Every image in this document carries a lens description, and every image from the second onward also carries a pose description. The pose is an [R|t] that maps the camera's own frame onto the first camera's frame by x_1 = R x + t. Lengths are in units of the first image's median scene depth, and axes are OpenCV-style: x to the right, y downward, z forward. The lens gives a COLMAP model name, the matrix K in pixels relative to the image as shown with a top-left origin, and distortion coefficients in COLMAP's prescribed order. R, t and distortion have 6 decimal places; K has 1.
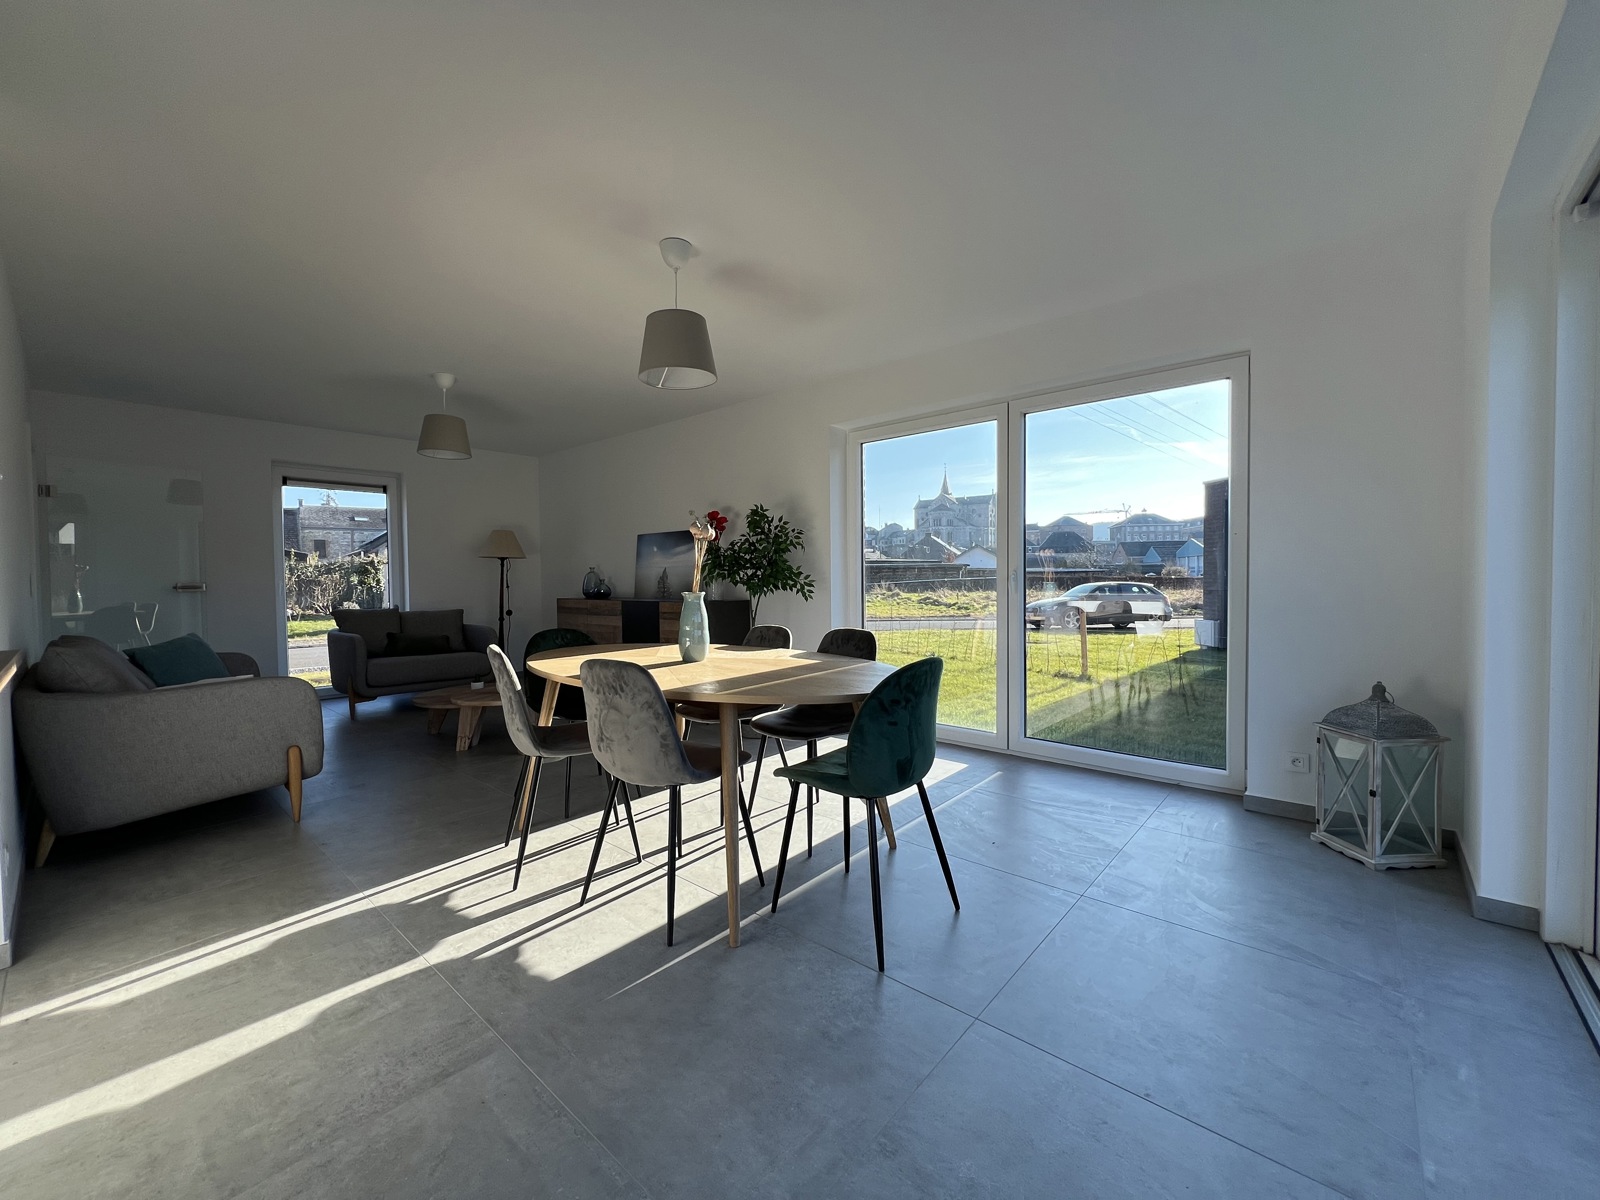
lens RADIAL K [[645.4, 0, 795.3], [0, 645.4, 594.4], [0, 0, 1]] dist [0.000401, 0.000740]
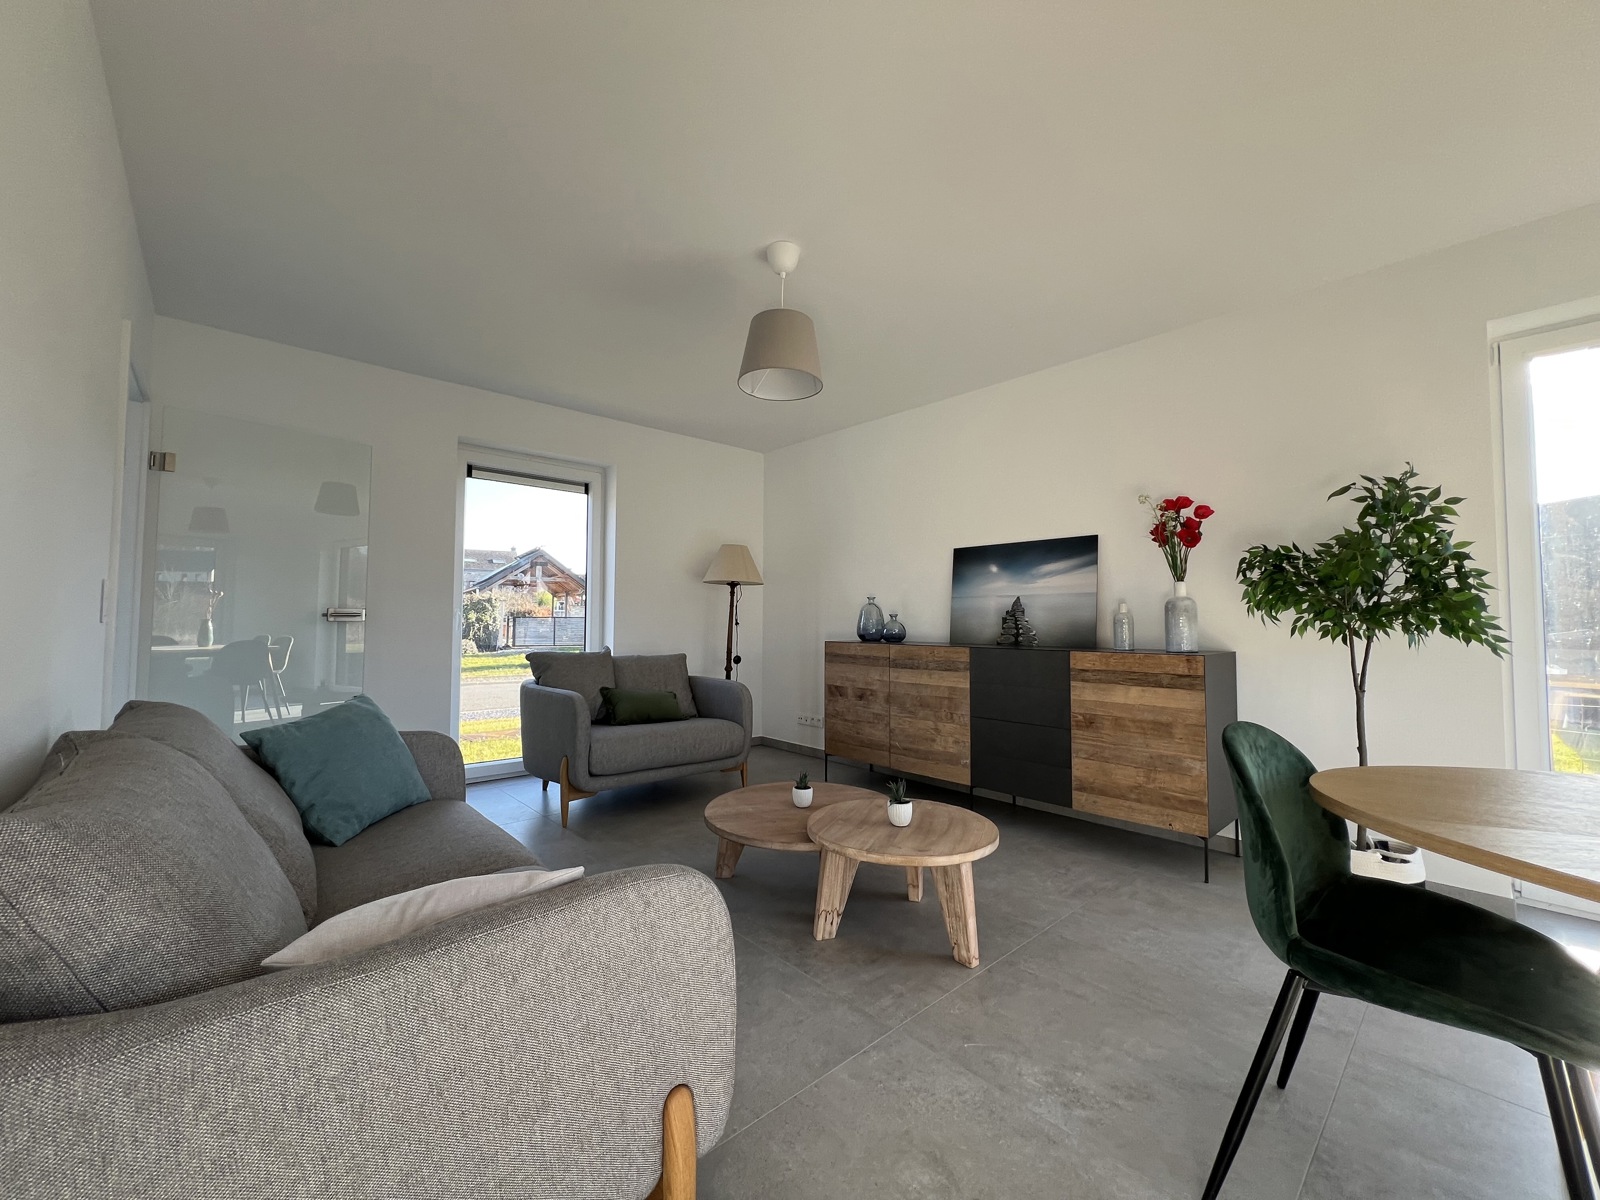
lens RADIAL K [[644.6, 0, 798.8], [0, 644.6, 592.8], [0, 0, 1]] dist [-0.000065, -0.000353]
pose [[0.993867, 0.011095, -0.110021, -0.359707], [-0.019008, 0.997286, -0.071133, 0.004289], [0.108933, 0.072788, 0.991381, 0.351012]]
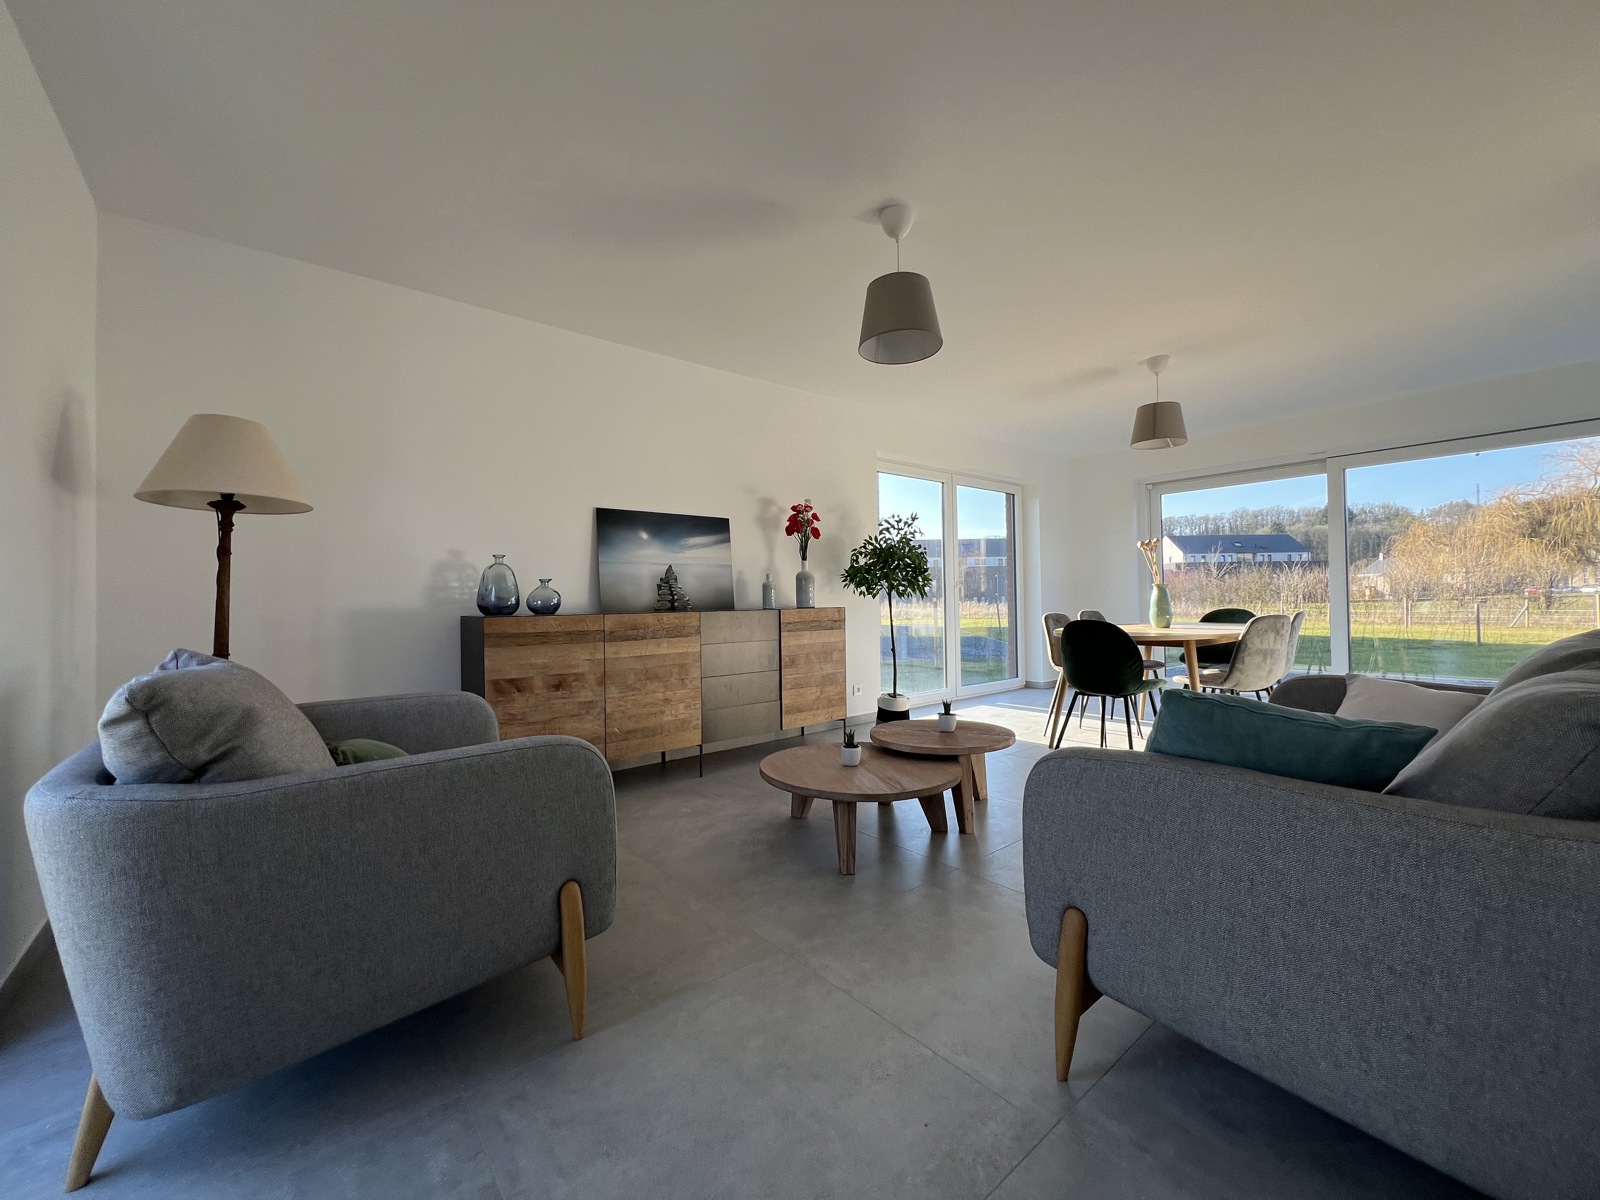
lens RADIAL K [[644.6, 0, 798.8], [0, 644.6, 592.8], [0, 0, 1]] dist [-0.000065, -0.000353]
pose [[0.145401, 0.019573, 0.989179, -0.881874], [0.040282, 0.998858, -0.025685, 0.010900], [-0.988552, 0.043581, 0.144447, 0.794613]]
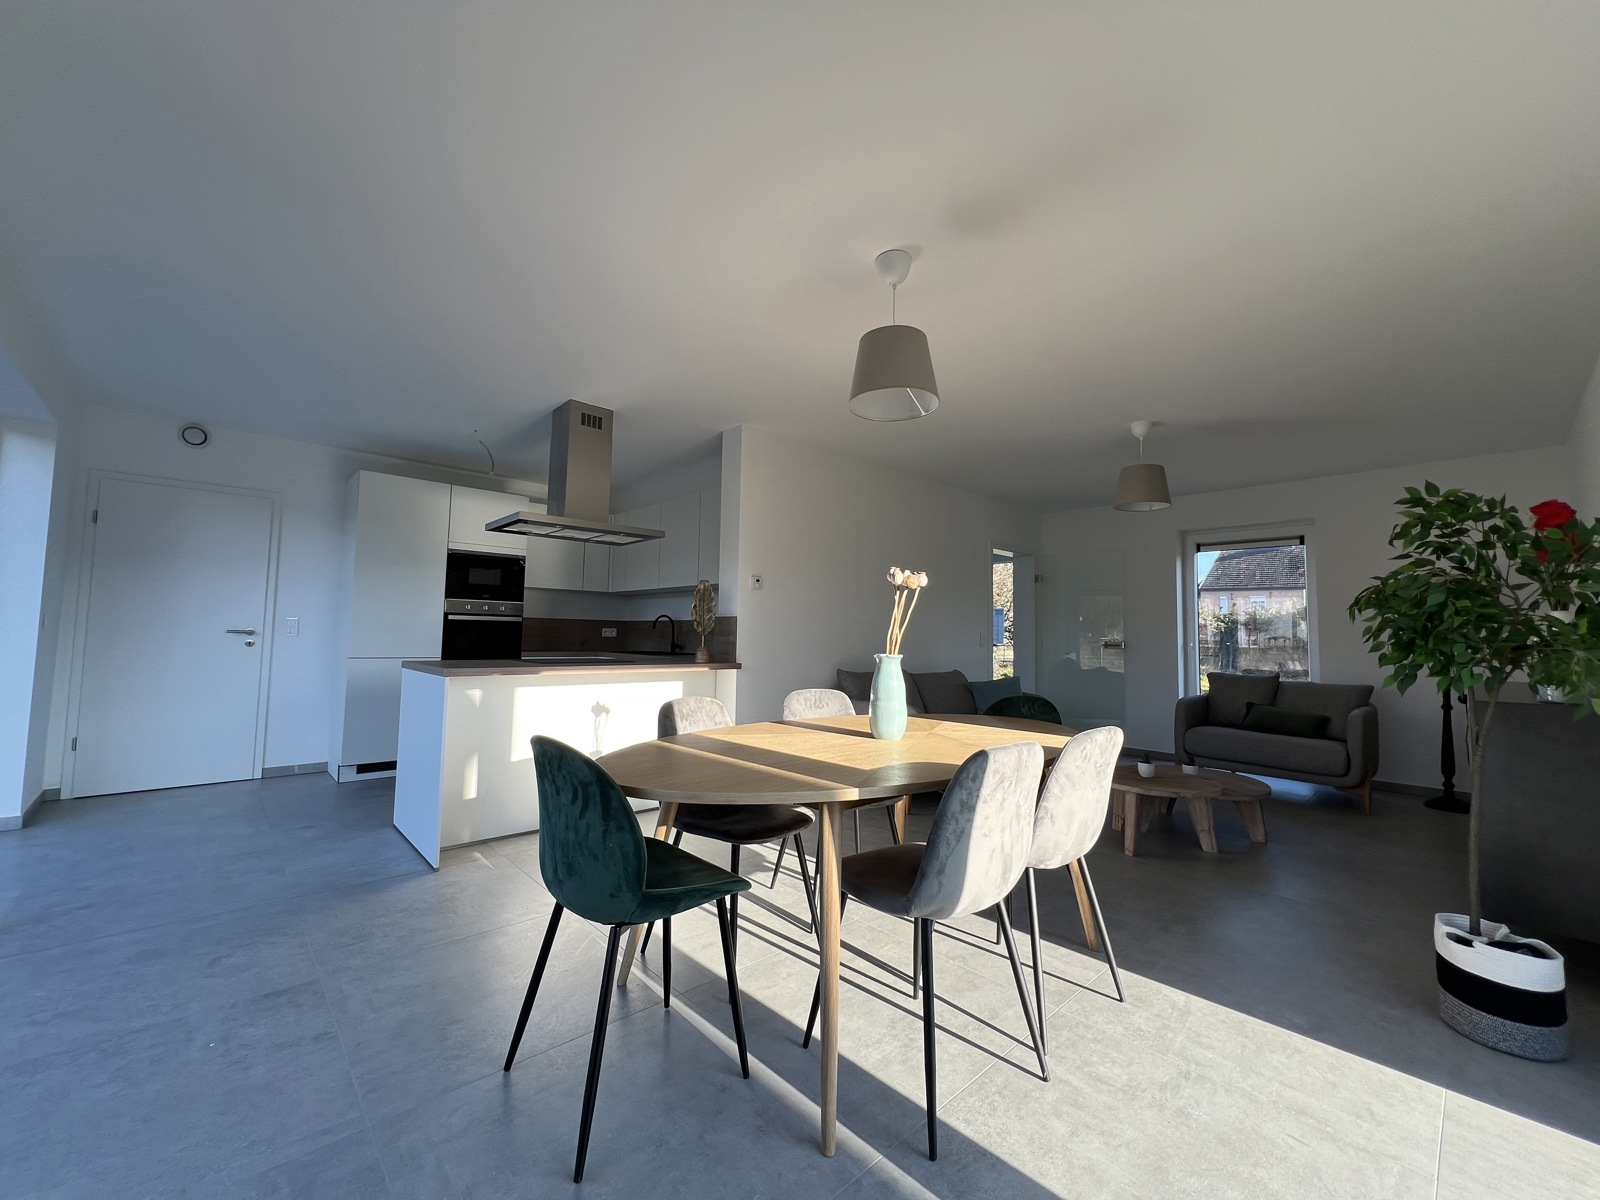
lens RADIAL K [[645.4, 0, 795.3], [0, 645.4, 594.4], [0, 0, 1]] dist [0.000401, 0.000740]
pose [[-0.080402, -0.058206, -0.995062, 0.325409], [-0.046748, 0.997415, -0.054567, -0.011449], [0.995666, 0.042130, -0.082915, 0.452429]]
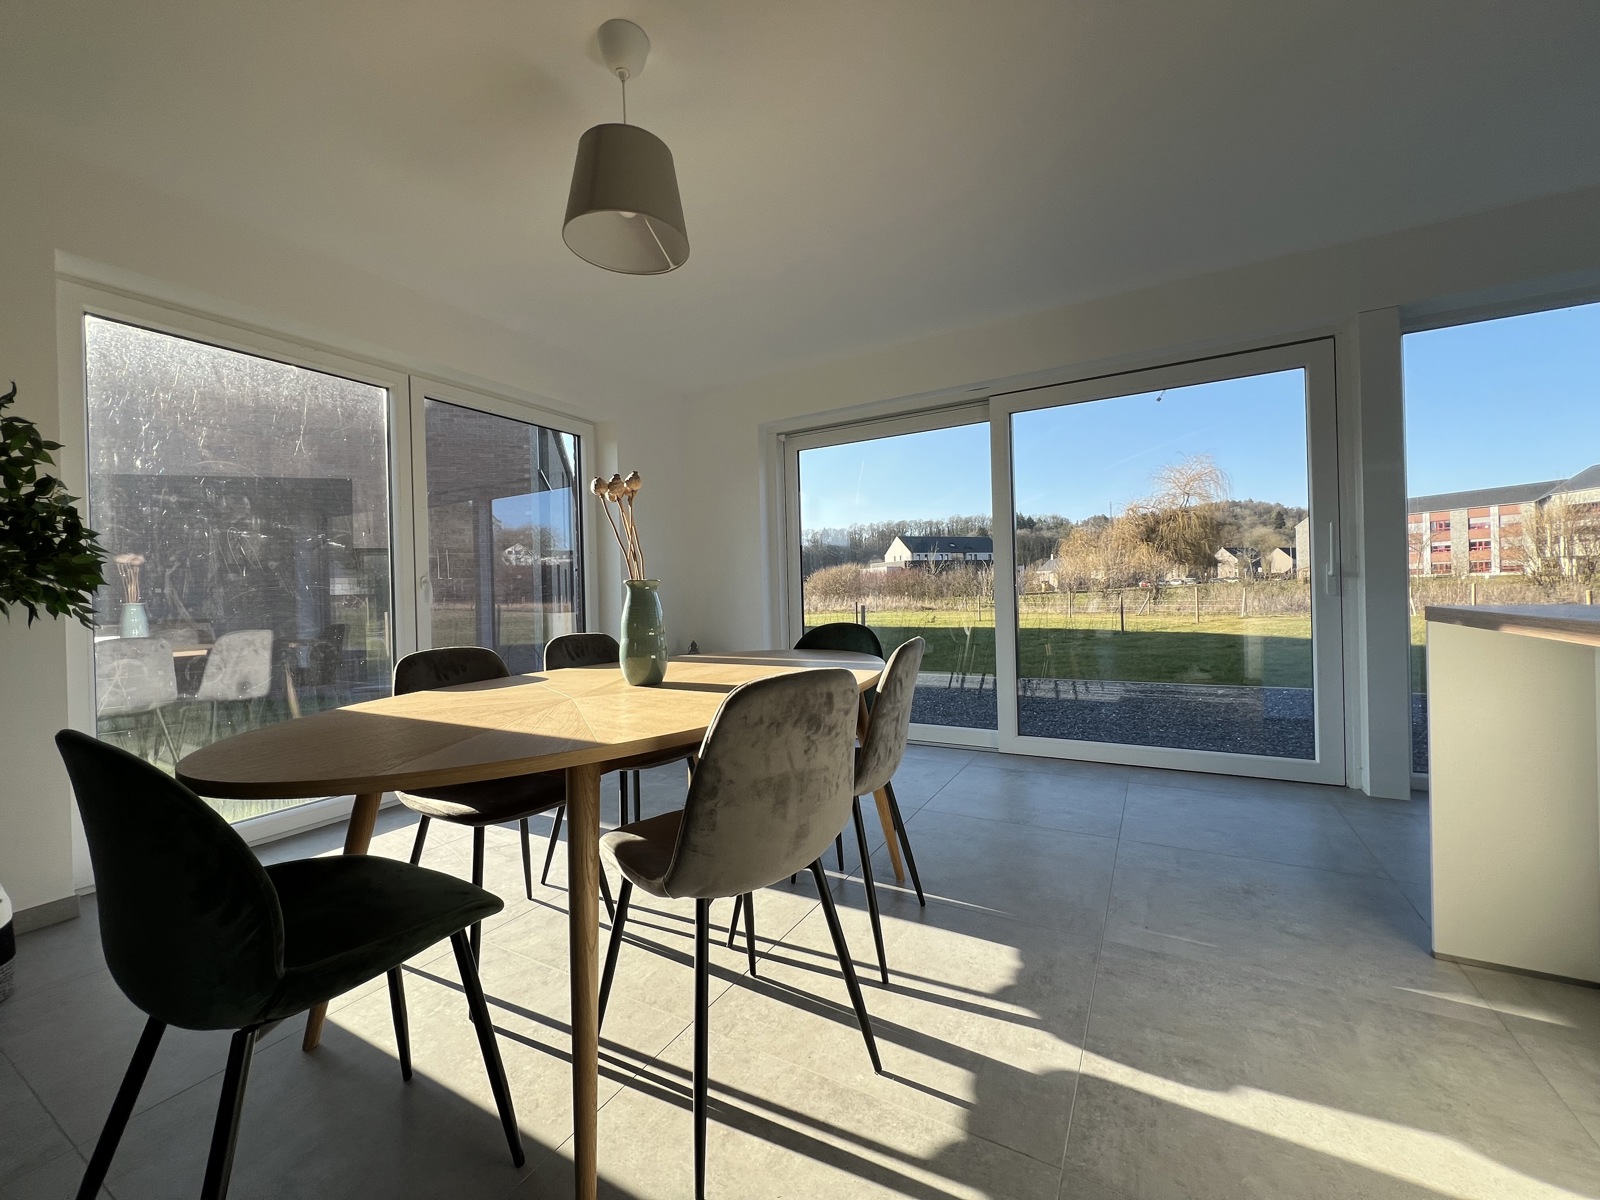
lens RADIAL K [[645.4, 0, 795.3], [0, 645.4, 594.4], [0, 0, 1]] dist [0.000401, 0.000740]
pose [[-0.208485, 0.012315, 0.977948, -0.406807], [0.055565, 0.998455, -0.000727, 0.009953], [-0.976446, 0.054188, -0.208847, 0.479305]]
